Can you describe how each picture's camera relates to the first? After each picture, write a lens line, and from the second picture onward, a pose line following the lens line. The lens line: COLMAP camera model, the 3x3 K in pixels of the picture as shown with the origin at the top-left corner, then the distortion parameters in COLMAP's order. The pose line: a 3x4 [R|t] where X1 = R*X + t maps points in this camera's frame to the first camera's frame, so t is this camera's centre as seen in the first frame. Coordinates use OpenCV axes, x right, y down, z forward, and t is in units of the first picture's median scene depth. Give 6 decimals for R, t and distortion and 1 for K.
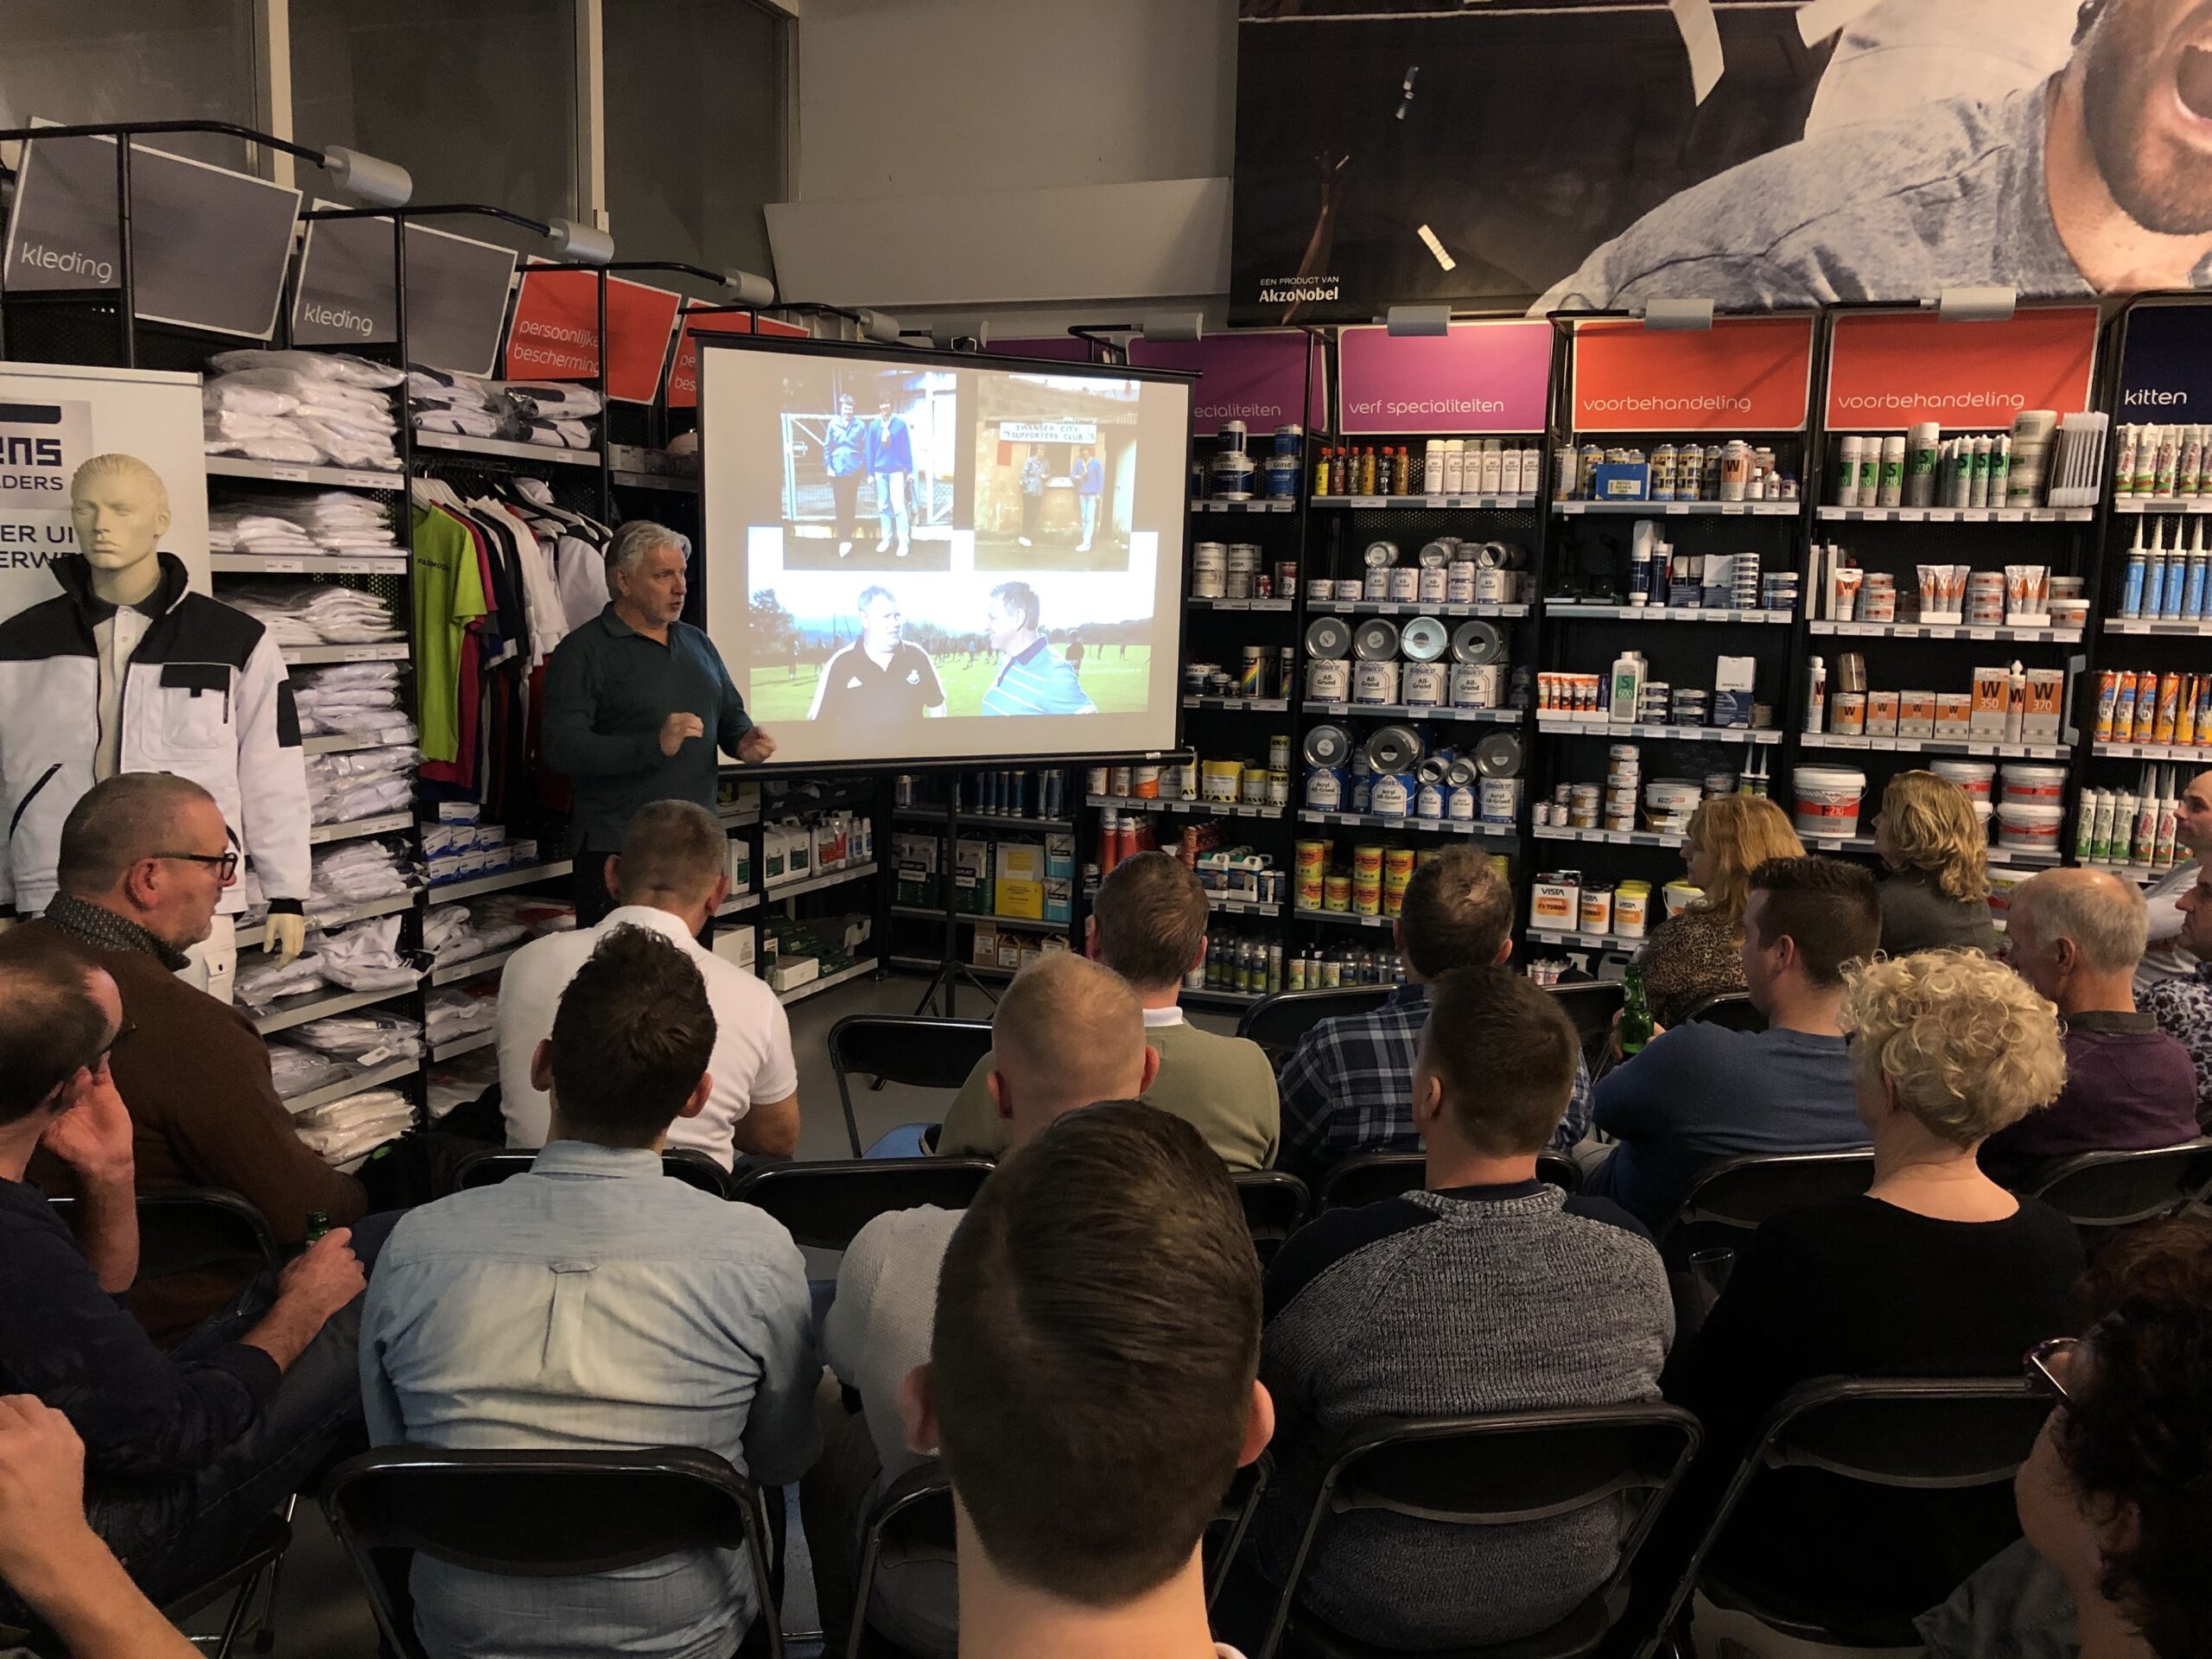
lens RADIAL K [[1762.5, 0, 1106.0], [0, 1762.5, 829.5], [0, 0, 1]] dist [-0.006246, 0.005389]
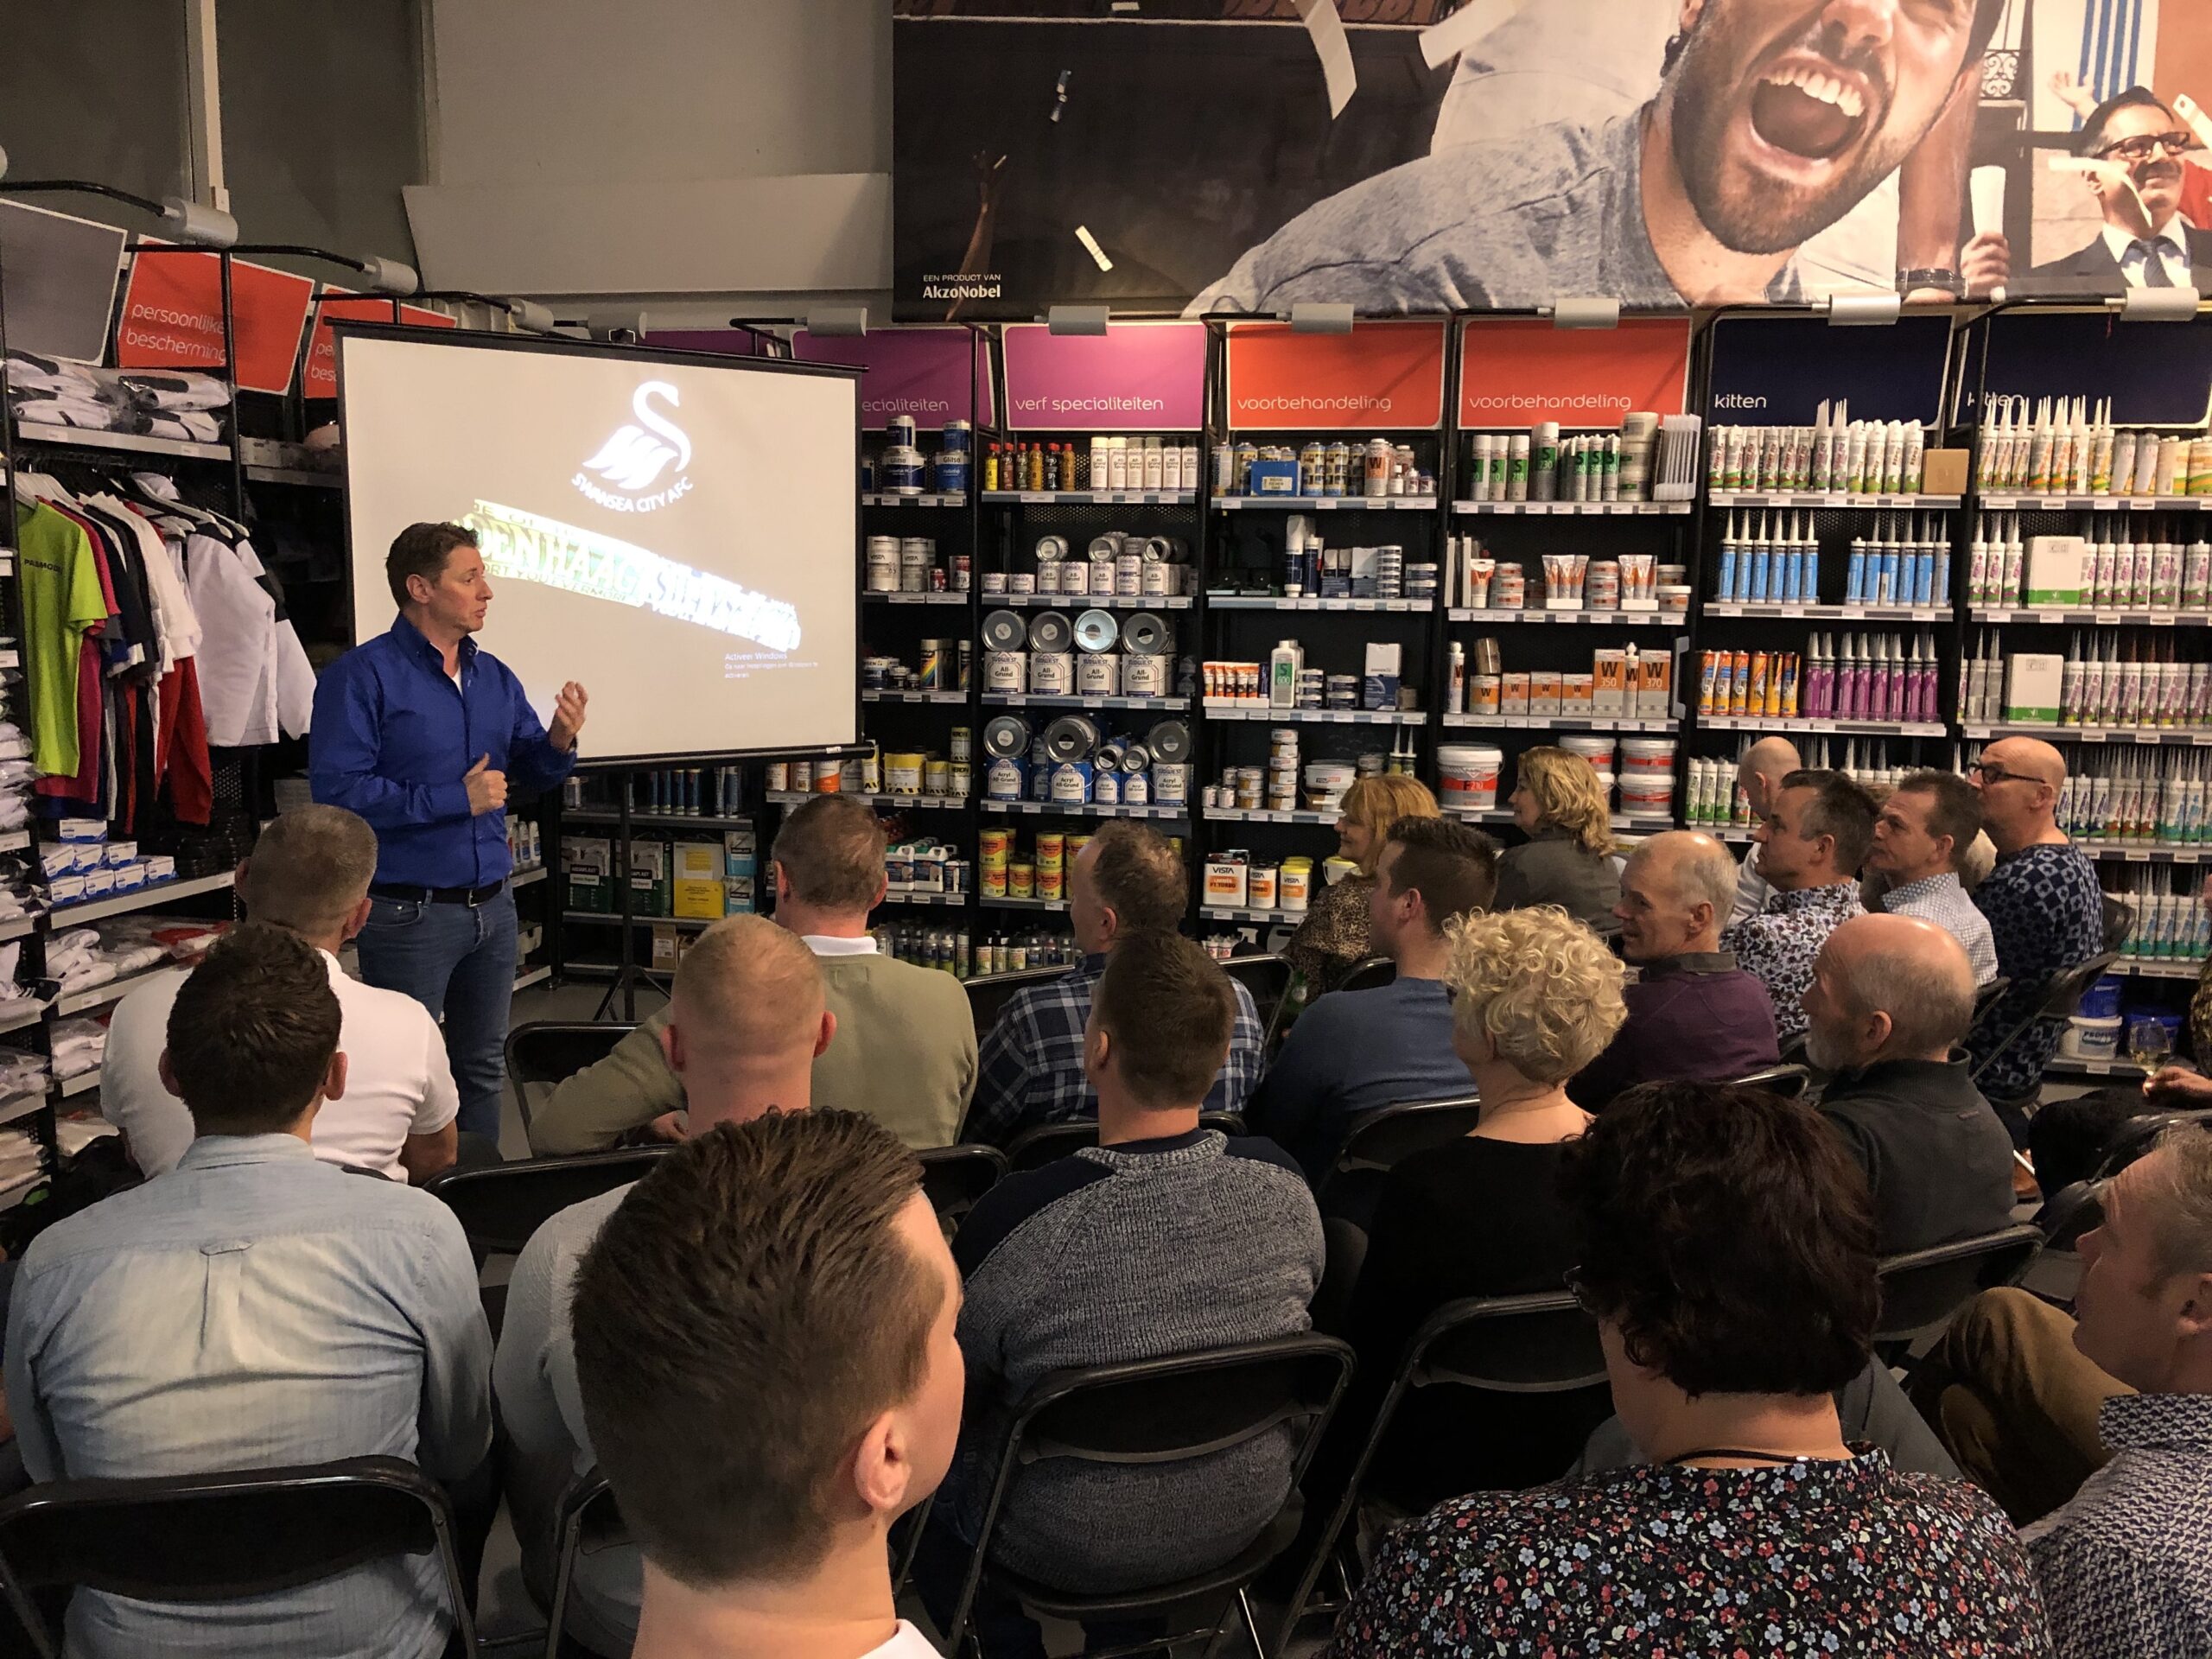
lens RADIAL K [[1759.7, 0, 1106.0], [0, 1759.7, 829.5], [0, 0, 1]] dist [0.048944, -0.065999]
pose [[0.983684, -0.033608, 0.176736, 0.000835], [0.032688, 0.999433, 0.008119, 0.000202], [-0.176908, -0.002210, 0.984225, -0.019180]]
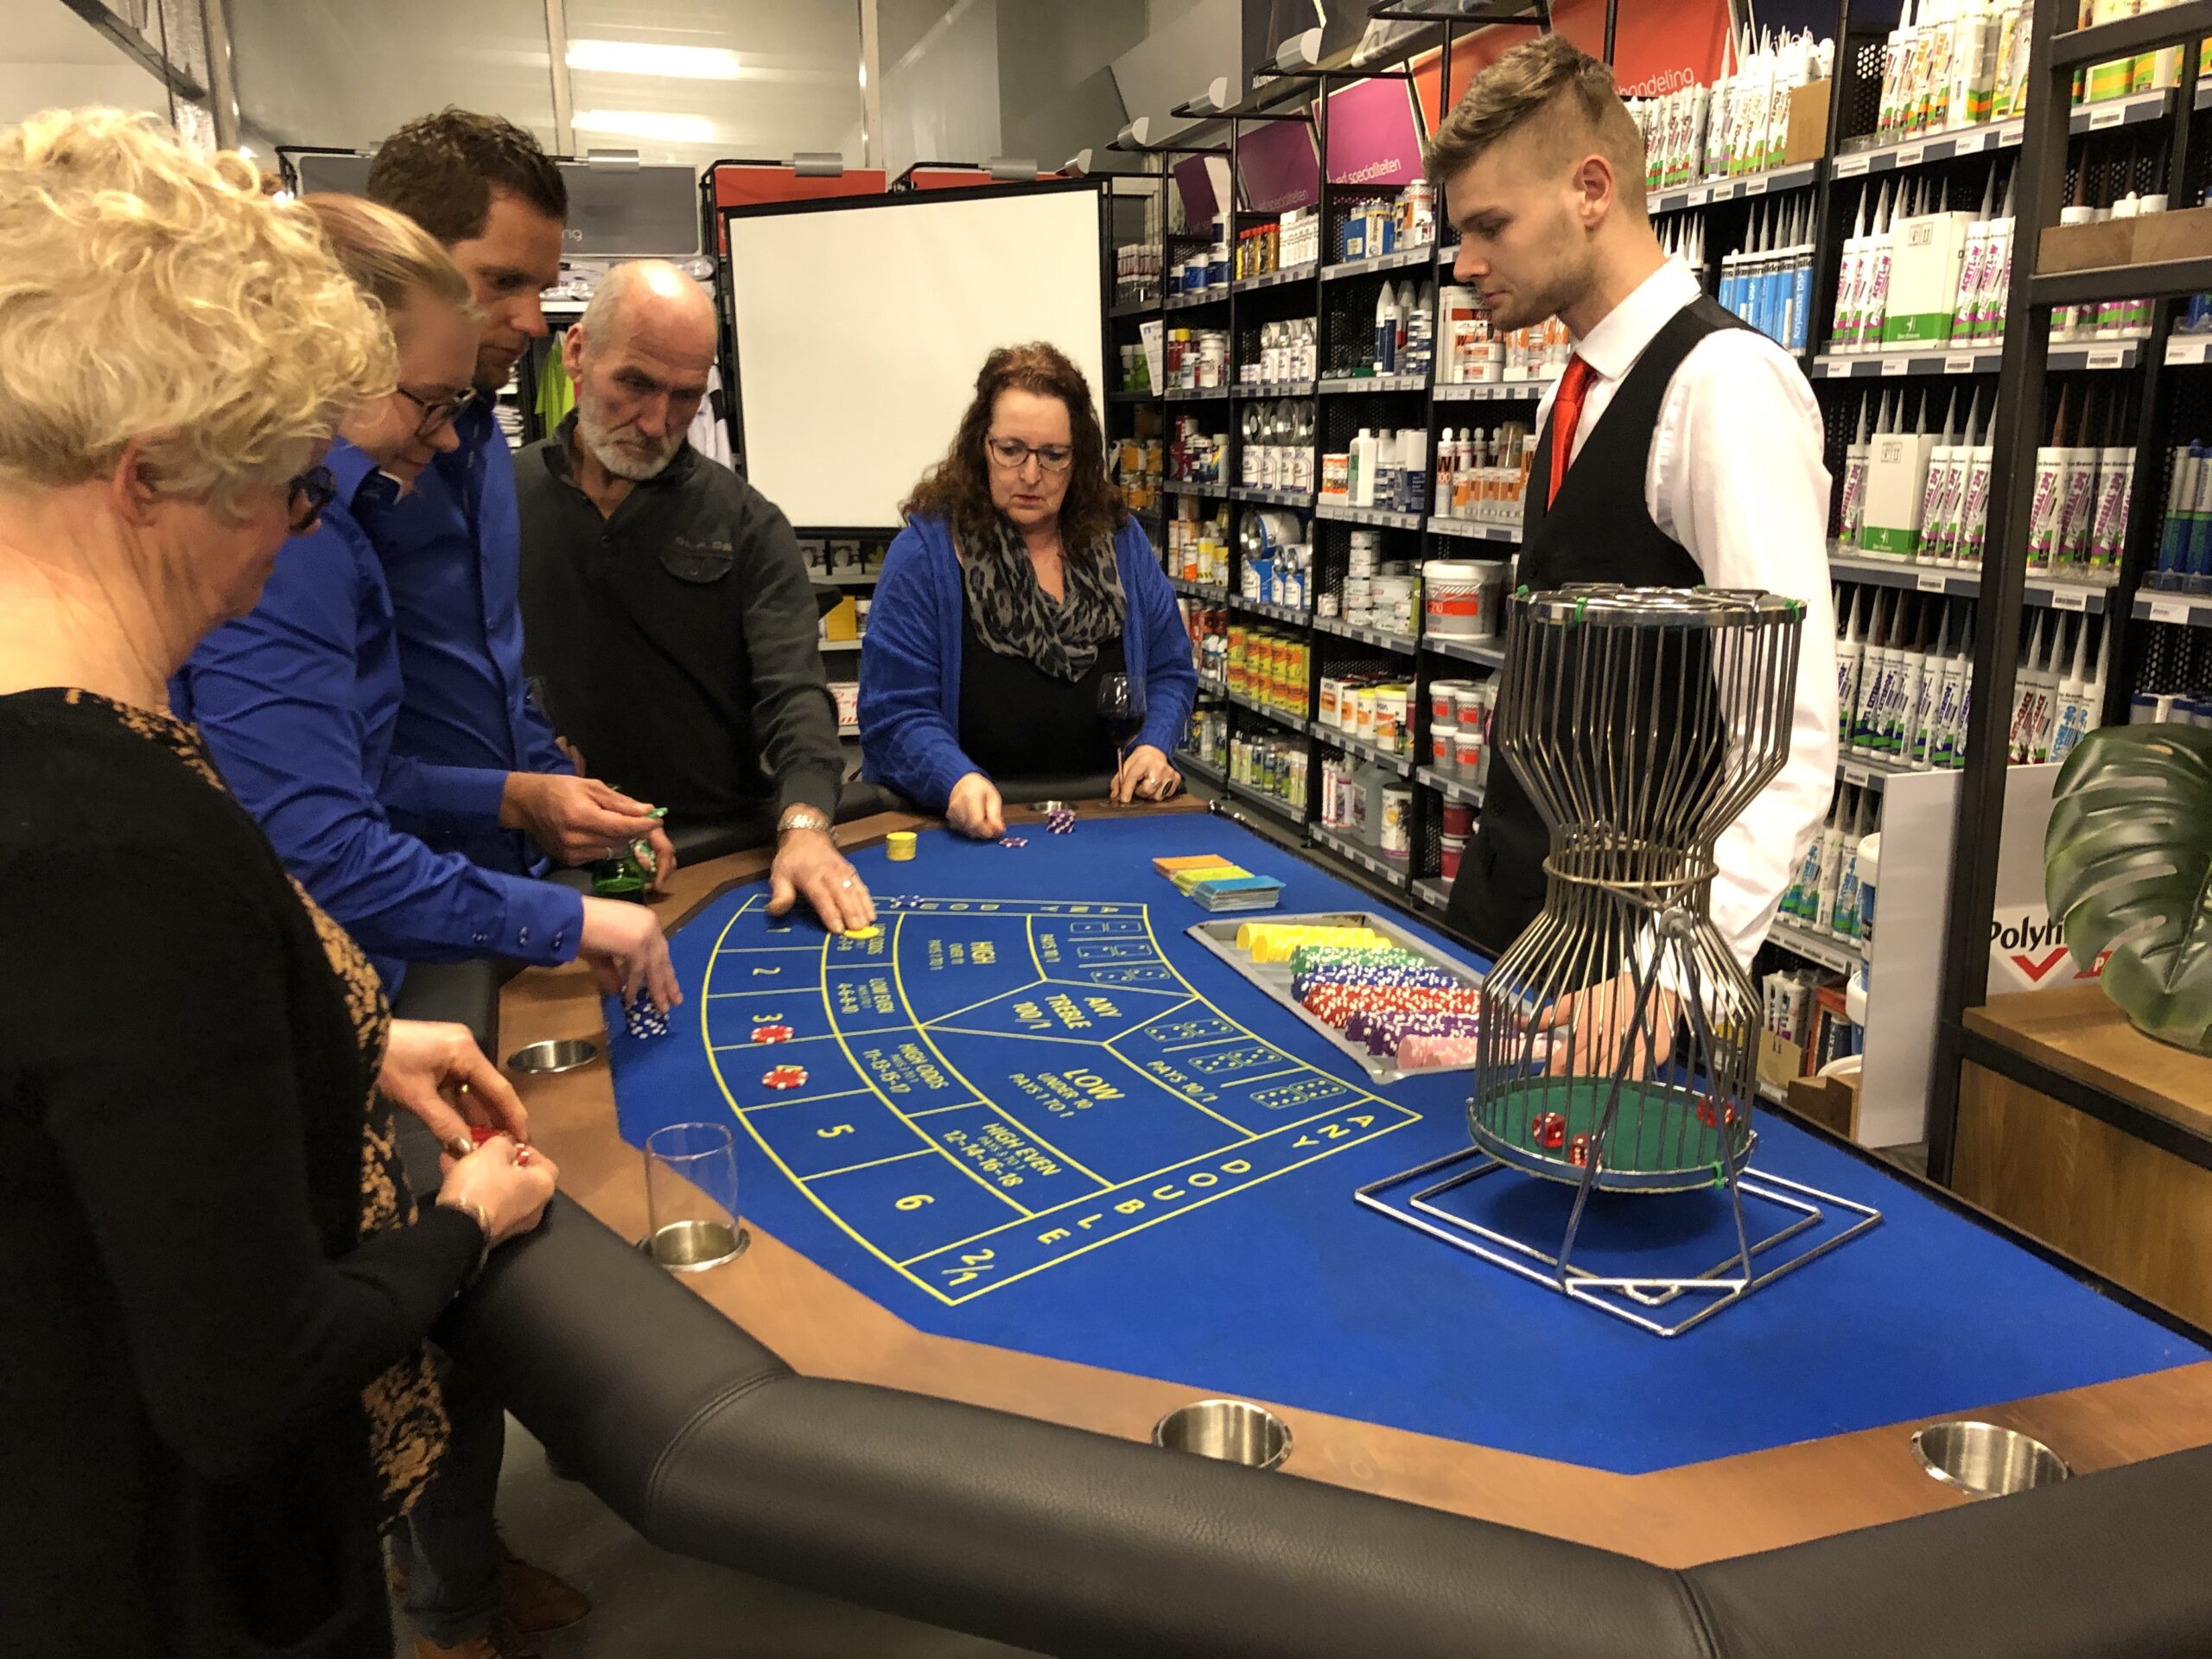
lens RADIAL K [[1759.7, 0, 1106.0], [0, 1759.7, 829.5], [0, 0, 1]] dist [0.048944, -0.065999]
pose [[0.640338, 0.129681, -0.757067, 0.972725], [-0.037385, 0.989738, 0.137916, -0.016336], [0.767183, -0.060010, 0.638615, 0.306329]]
